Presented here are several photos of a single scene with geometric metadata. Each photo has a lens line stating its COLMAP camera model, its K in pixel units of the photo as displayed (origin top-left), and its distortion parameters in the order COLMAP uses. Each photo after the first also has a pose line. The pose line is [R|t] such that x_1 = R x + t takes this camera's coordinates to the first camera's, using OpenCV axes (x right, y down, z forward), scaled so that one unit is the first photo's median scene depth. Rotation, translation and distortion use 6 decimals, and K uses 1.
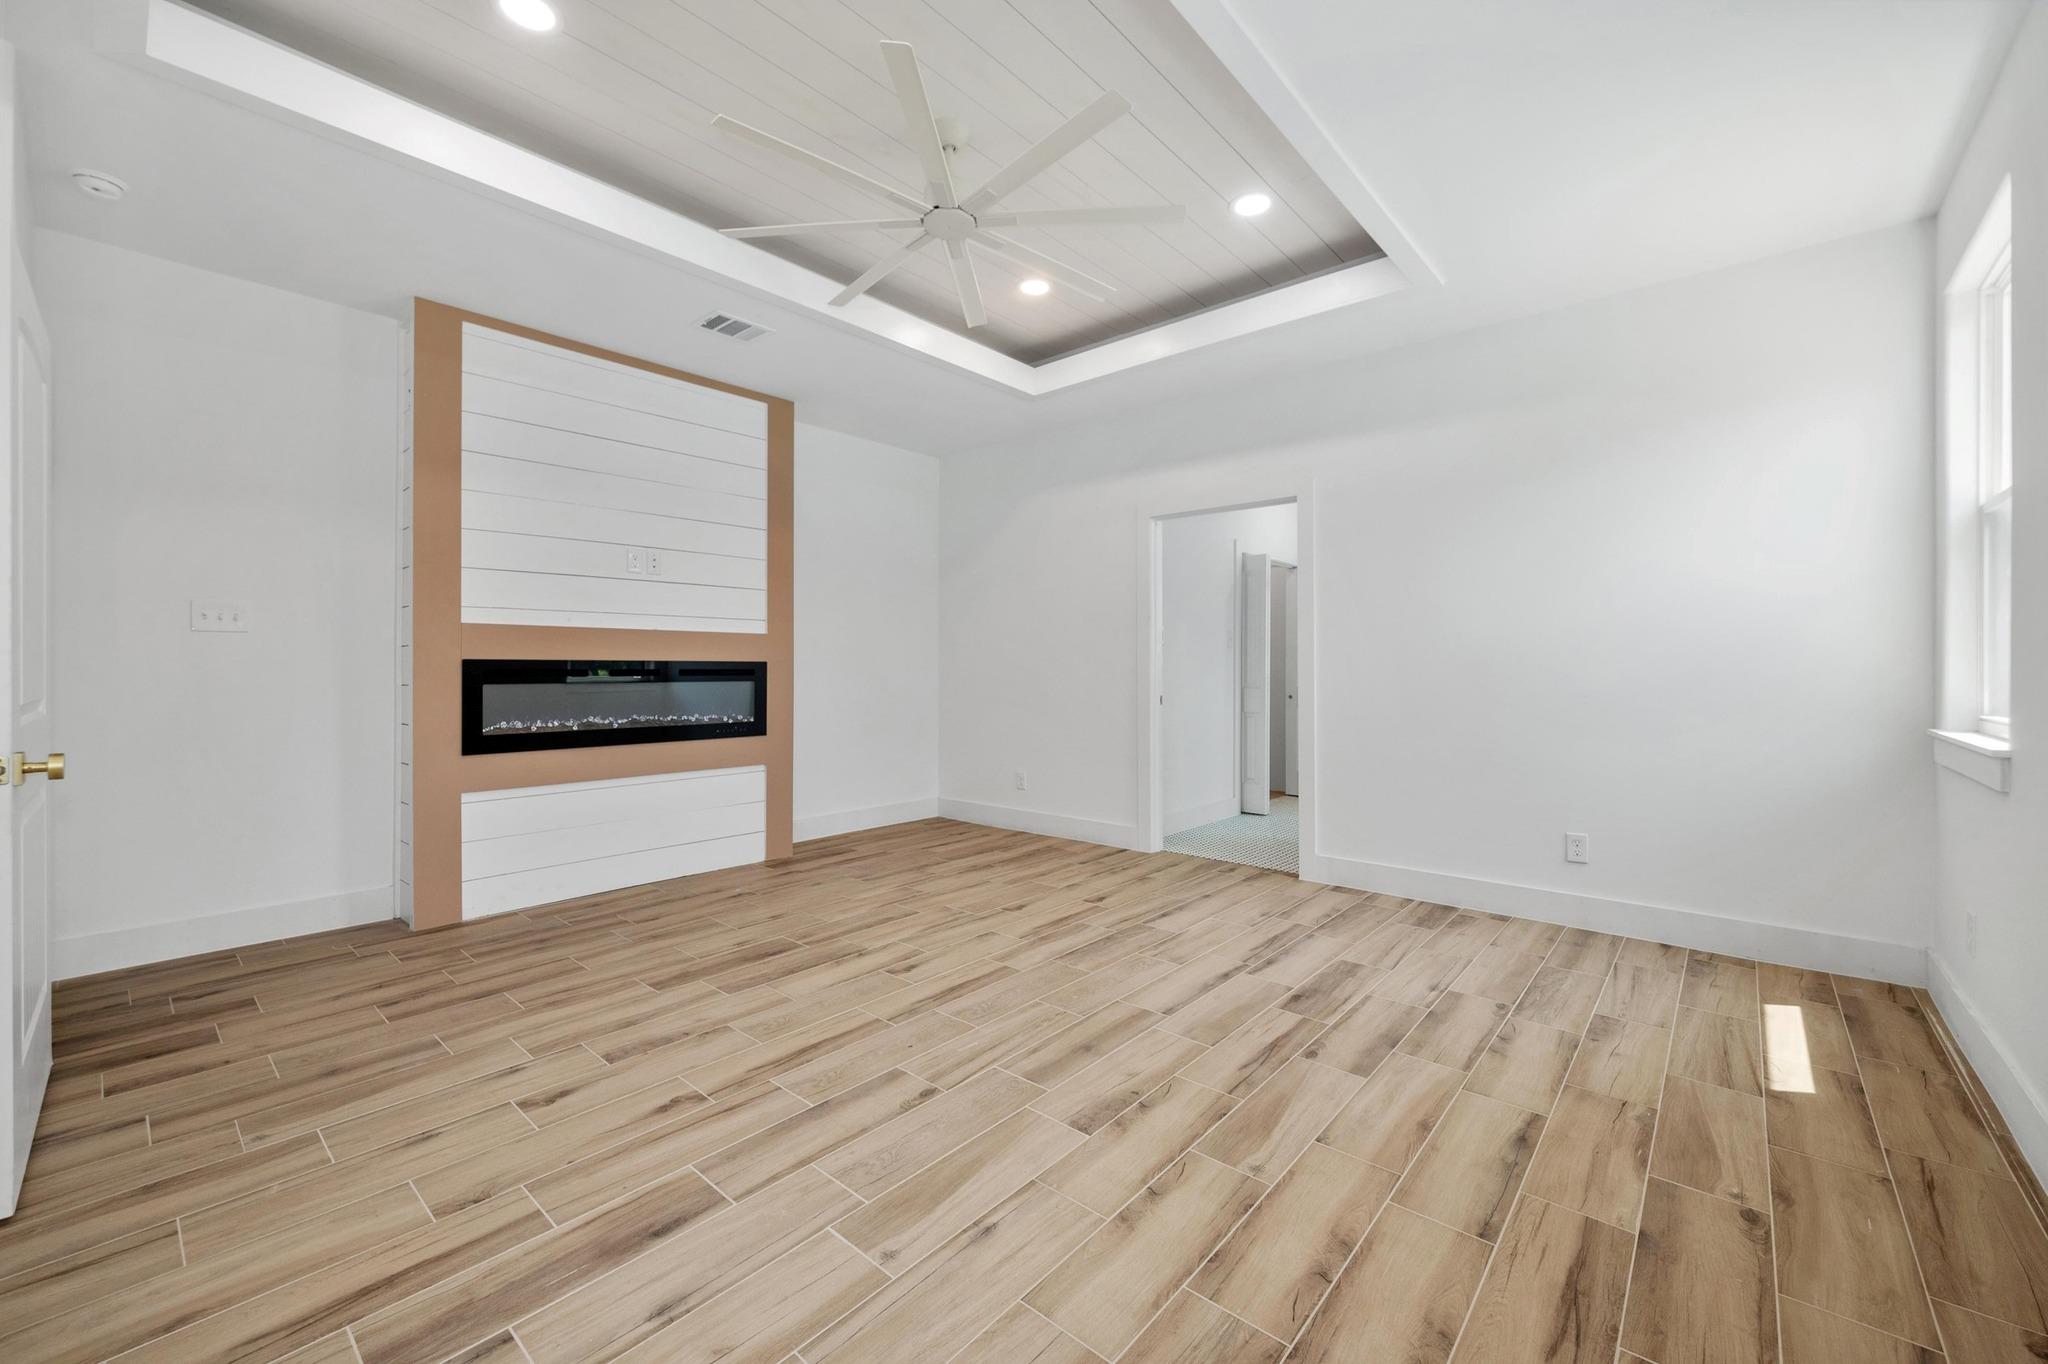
lens RADIAL K [[813.1, 0, 1006.2], [0, 813.1, 679.9], [0, 0, 1]] dist [-0.005291, 0.000461]
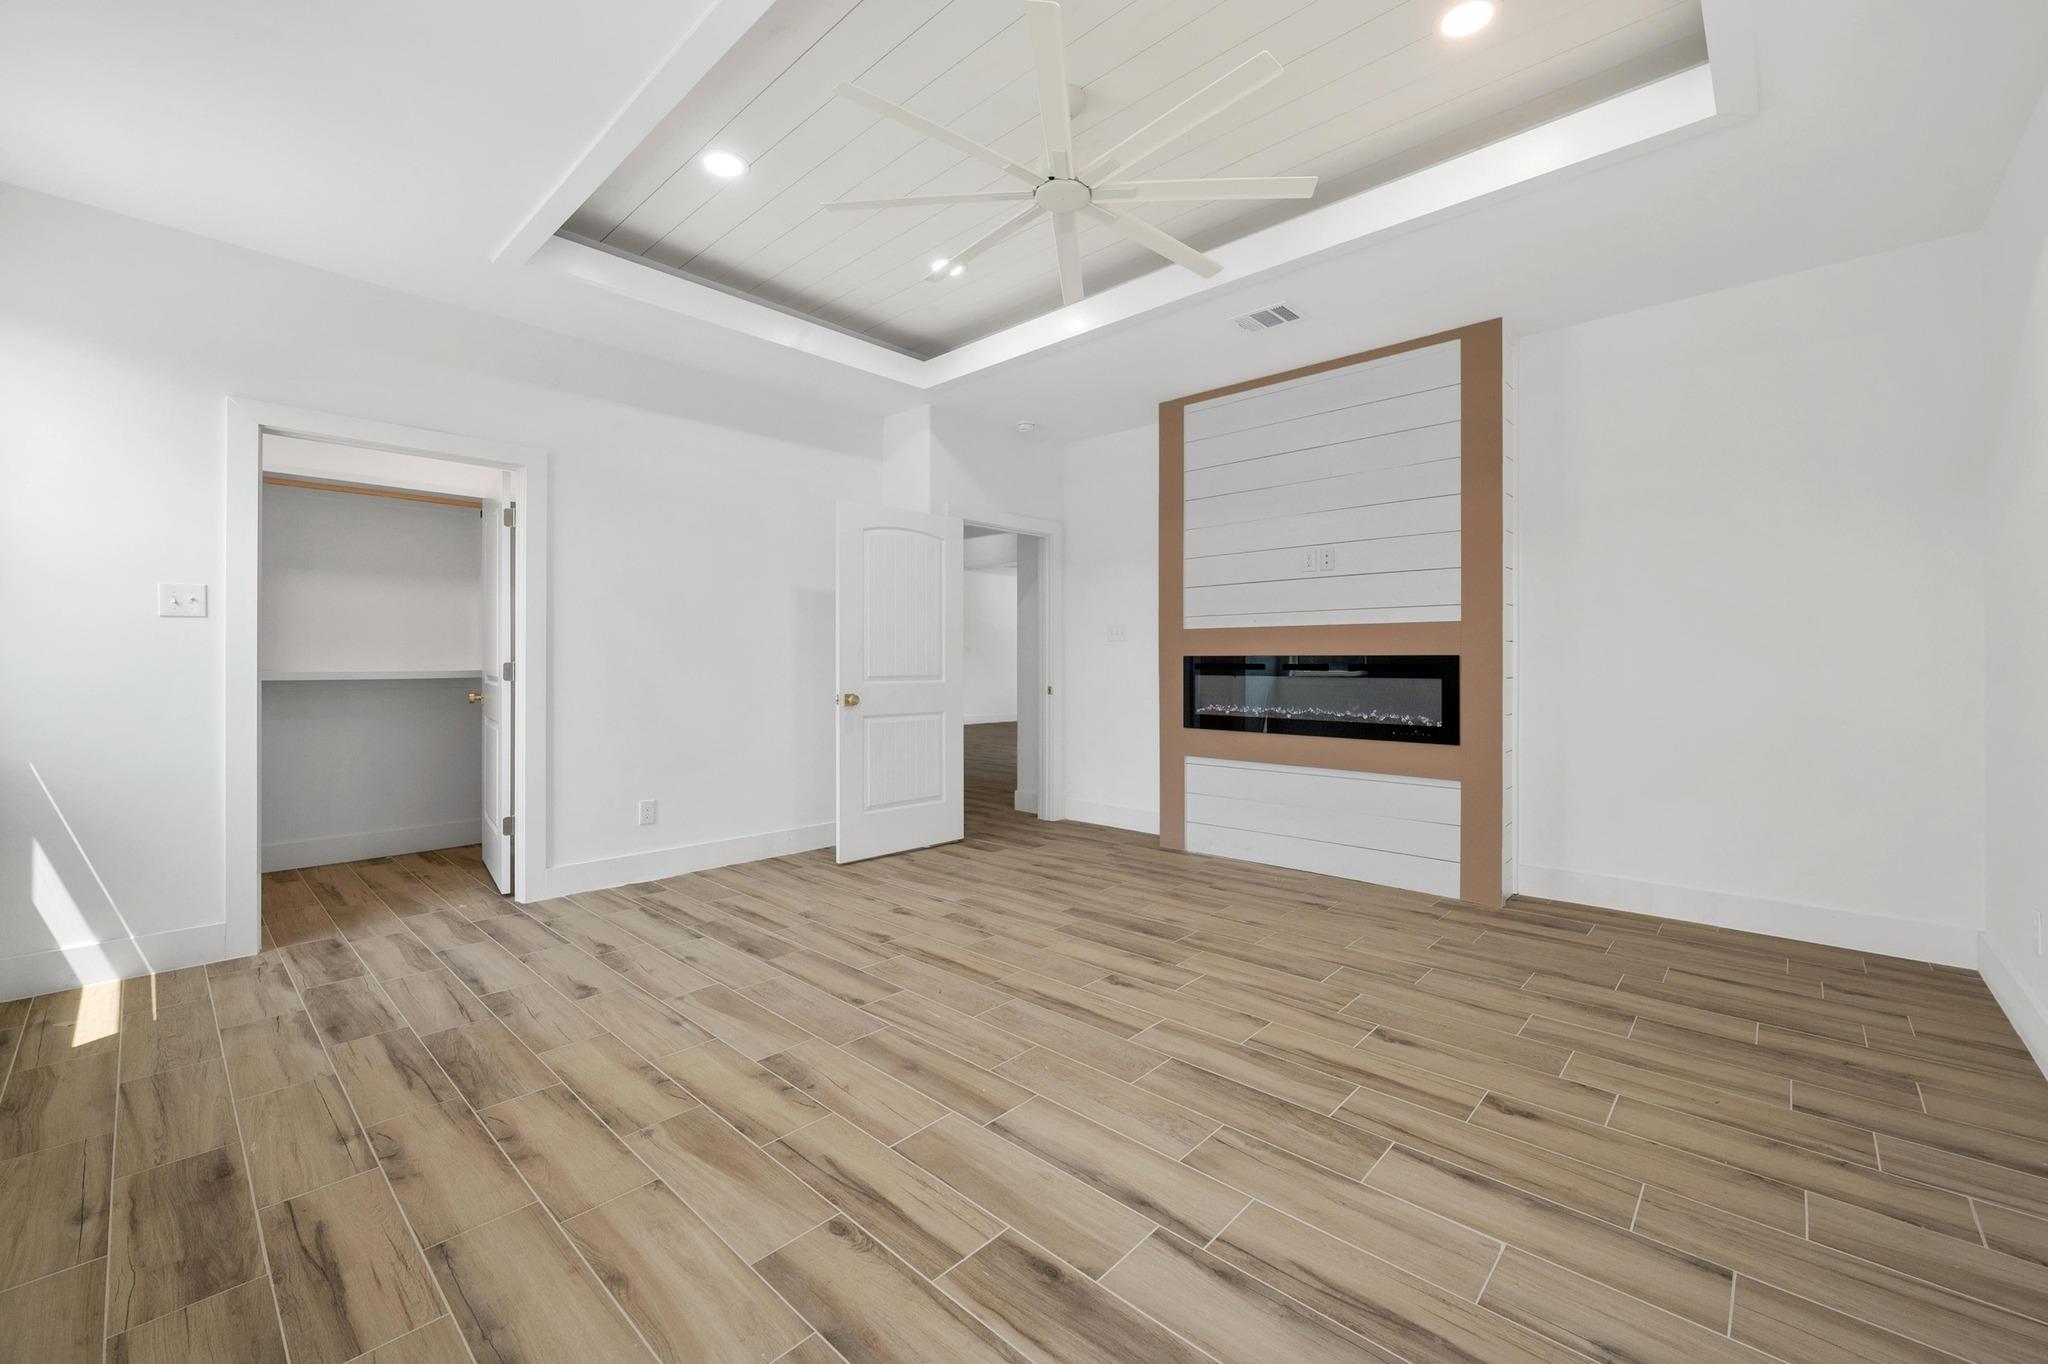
lens RADIAL K [[813.1, 0, 1027.1], [0, 813.1, 667.0], [0, 0, 1]] dist [-0.005291, 0.000461]
pose [[-0.007603, 0.004774, -0.999960, 0.838248], [-0.016126, 0.999858, 0.004896, -0.011715], [0.999841, 0.016162, -0.007525, 0.920457]]
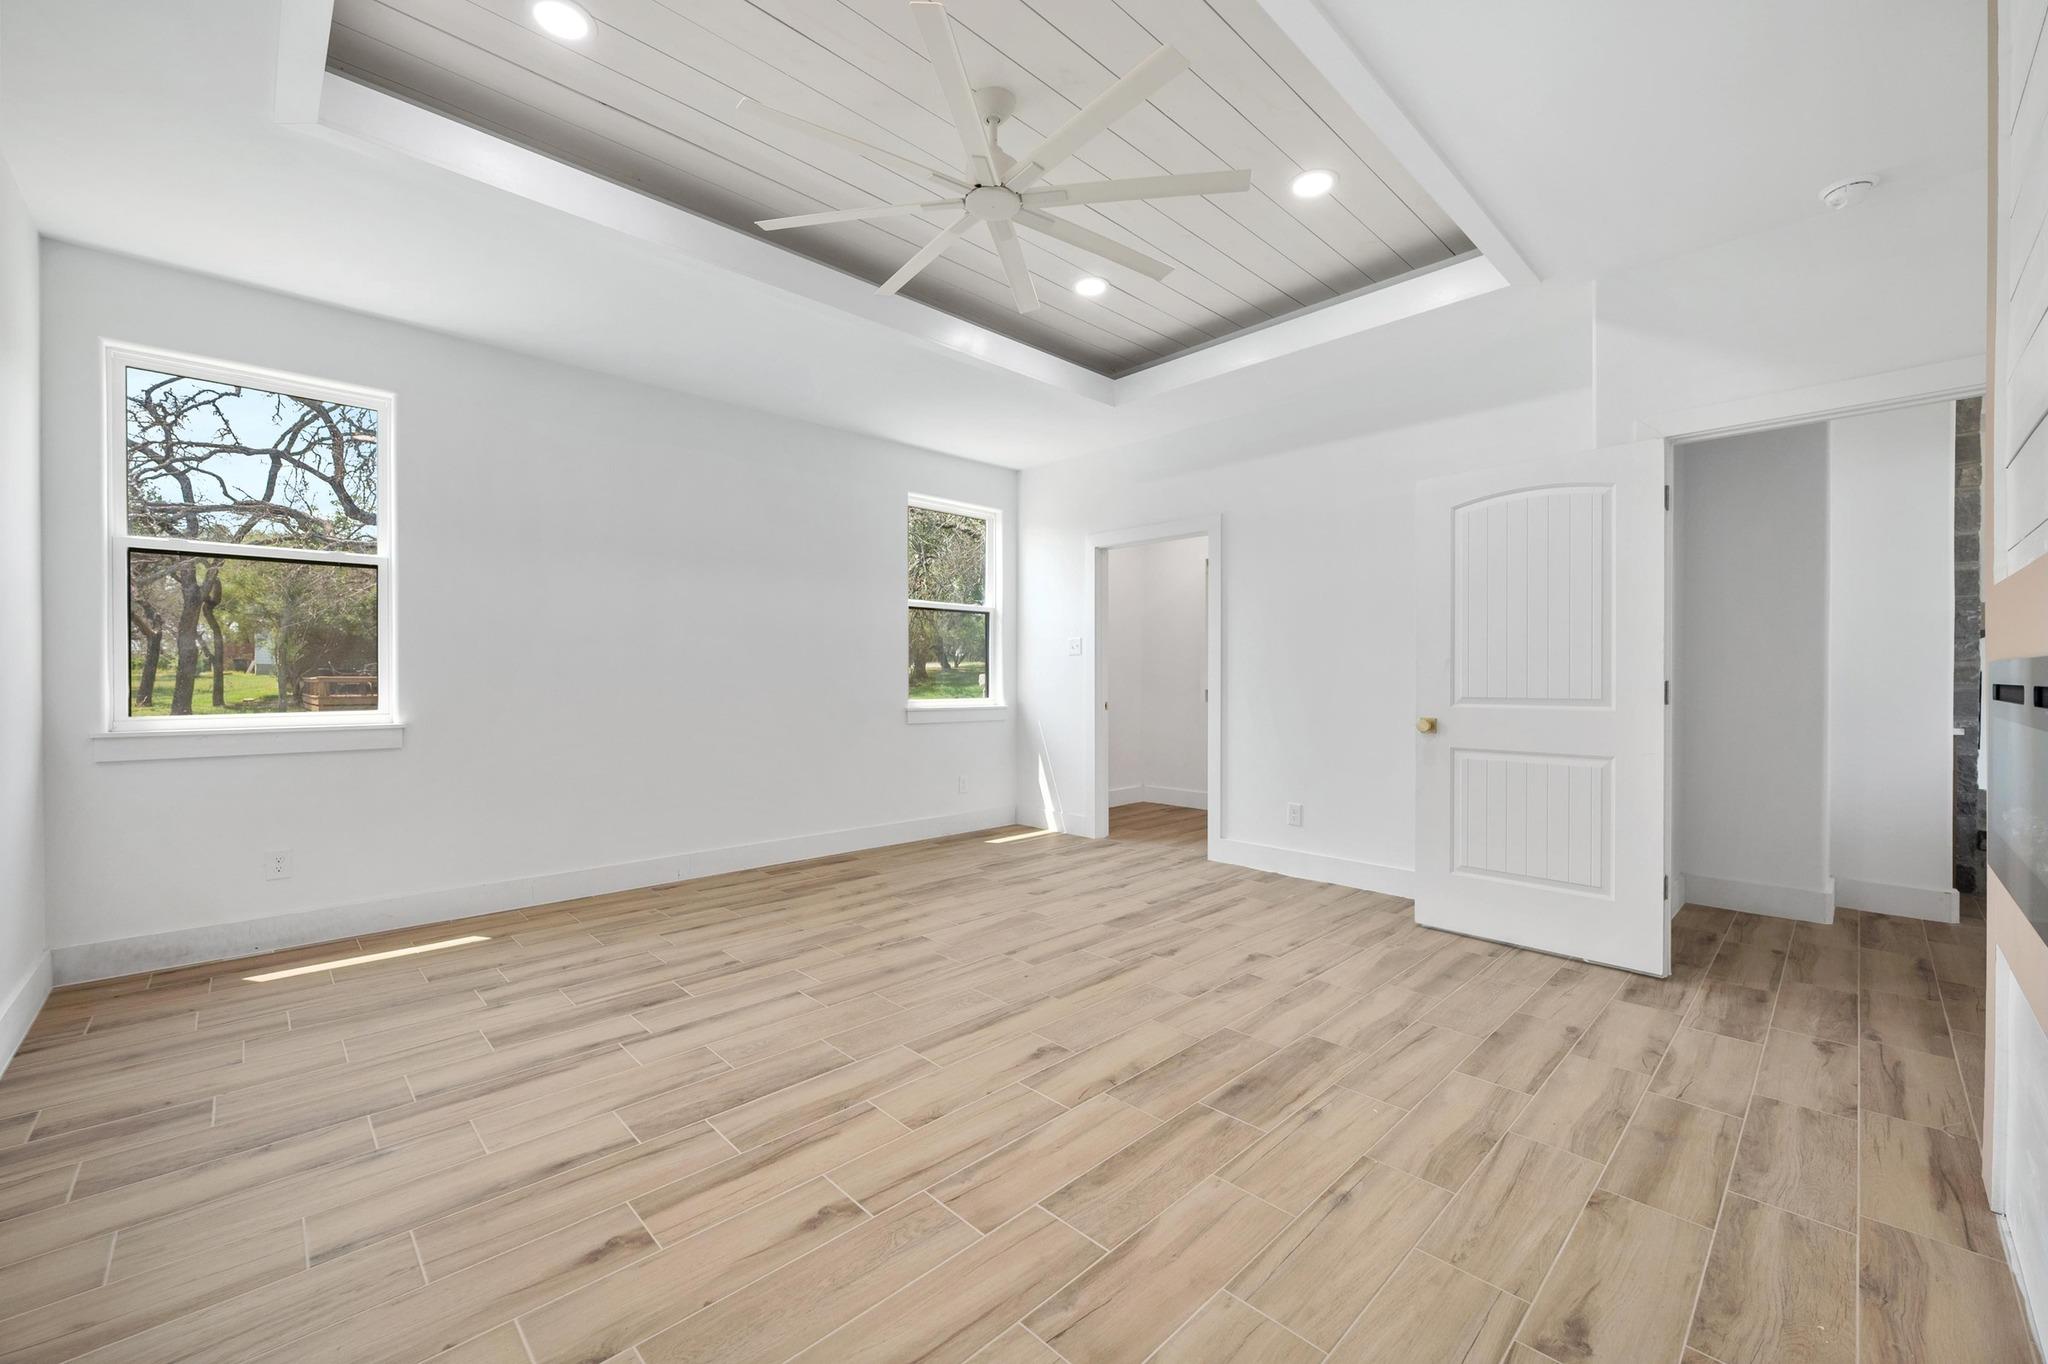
lens RADIAL K [[813.1, 0, 1033.2], [0, 813.1, 676.9], [0, 0, 1]] dist [-0.005291, 0.000461]
pose [[-0.998727, -0.001475, 0.050420, -0.157628], [-0.000762, 0.999900, 0.014155, -0.029321], [-0.050435, 0.014099, -0.998628, 1.853852]]
